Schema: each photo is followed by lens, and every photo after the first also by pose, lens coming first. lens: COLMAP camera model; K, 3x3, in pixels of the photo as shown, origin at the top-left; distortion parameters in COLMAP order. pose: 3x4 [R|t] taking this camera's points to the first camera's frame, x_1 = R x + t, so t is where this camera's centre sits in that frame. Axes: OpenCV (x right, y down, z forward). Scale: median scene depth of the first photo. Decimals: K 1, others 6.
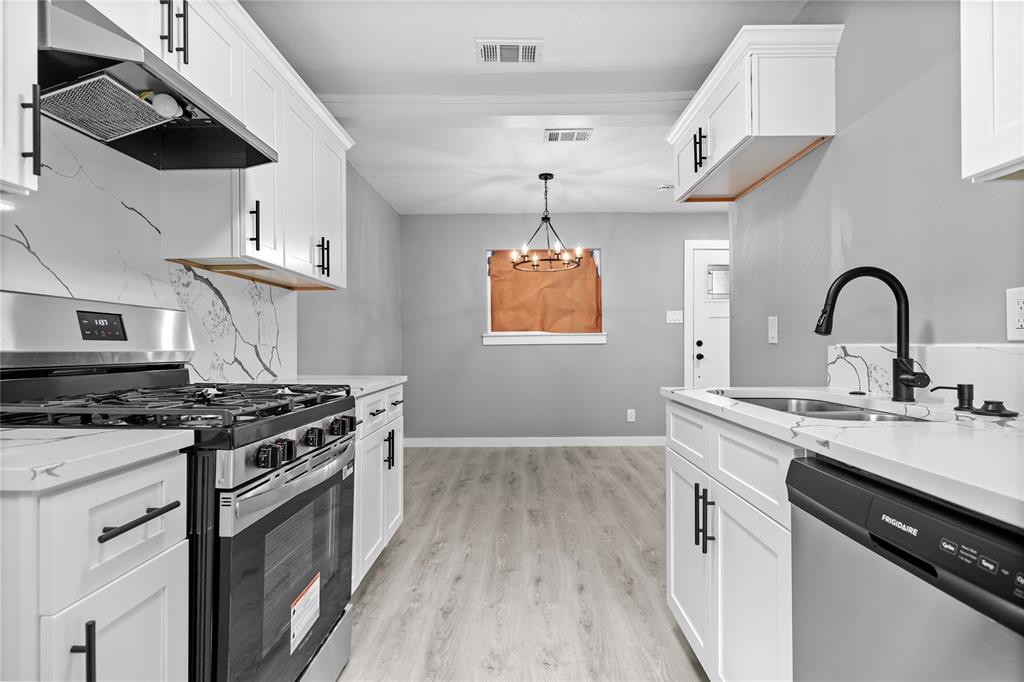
lens RADIAL K [[529.6, 0, 513.7], [0, 529.6, 341.8], [0, 0, 1]] dist [-0.000475, 0.000000]
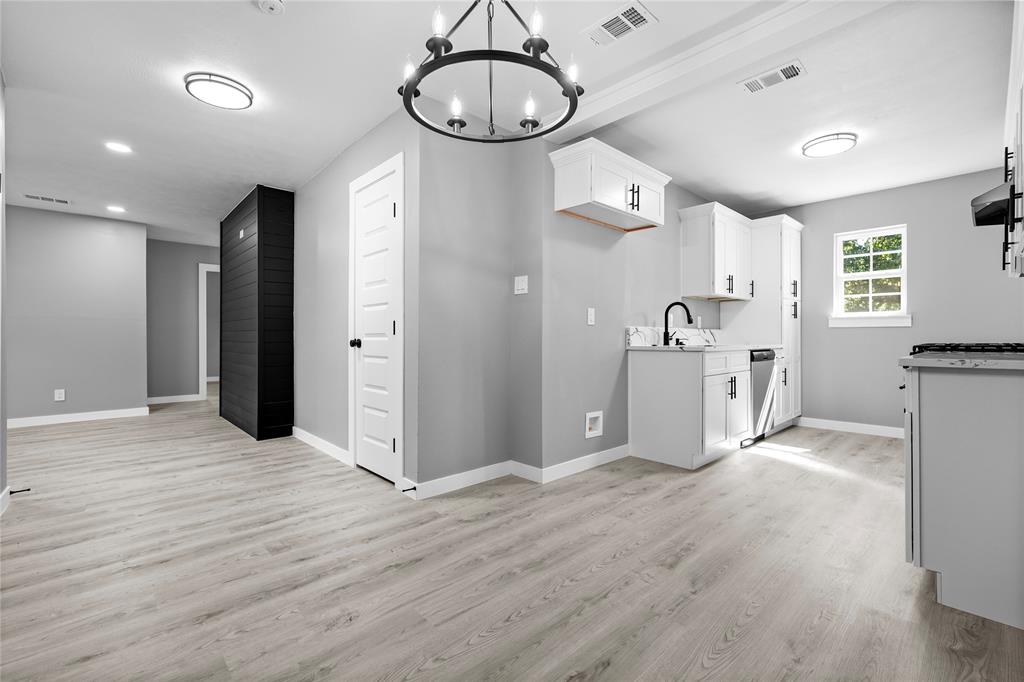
lens RADIAL K [[444.9, 0, 512.5], [0, 444.9, 338.2], [0, 0, 1]] dist [0.000100, 0.000481]
pose [[-0.694925, -0.001234, 0.719081, -0.230512], [-0.003663, 0.999992, -0.001824, 0.033316], [-0.719072, -0.003901, -0.694924, 1.523258]]
